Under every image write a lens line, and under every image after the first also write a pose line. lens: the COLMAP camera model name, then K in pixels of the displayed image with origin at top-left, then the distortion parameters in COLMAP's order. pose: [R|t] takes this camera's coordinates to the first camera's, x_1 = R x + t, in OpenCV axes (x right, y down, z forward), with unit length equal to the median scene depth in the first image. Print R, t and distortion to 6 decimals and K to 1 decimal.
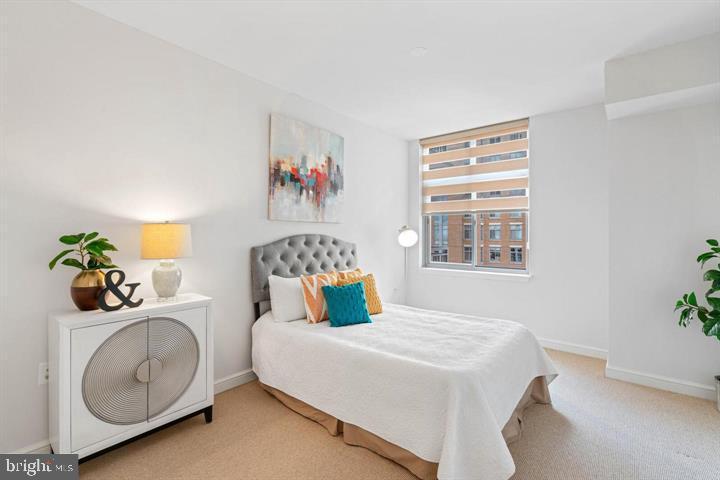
lens RADIAL K [[328.7, 0, 363.5], [0, 328.7, 236.9], [0, 0, 1]] dist [-0.000836, 0.000030]
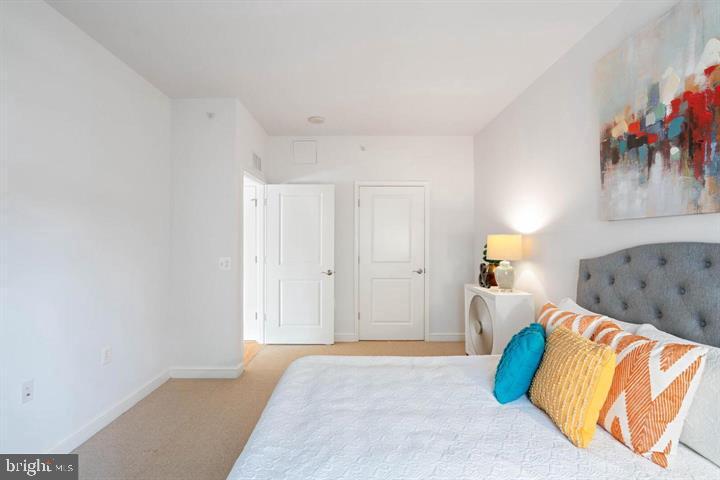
lens RADIAL K [[328.7, 0, 363.5], [0, 328.7, 236.9], [0, 0, 1]] dist [-0.000836, 0.000030]
pose [[-0.778819, -0.005210, -0.627228, 0.483062], [-0.005080, 0.999985, -0.001998, -0.013771], [0.627229, 0.001630, -0.778833, 1.134311]]
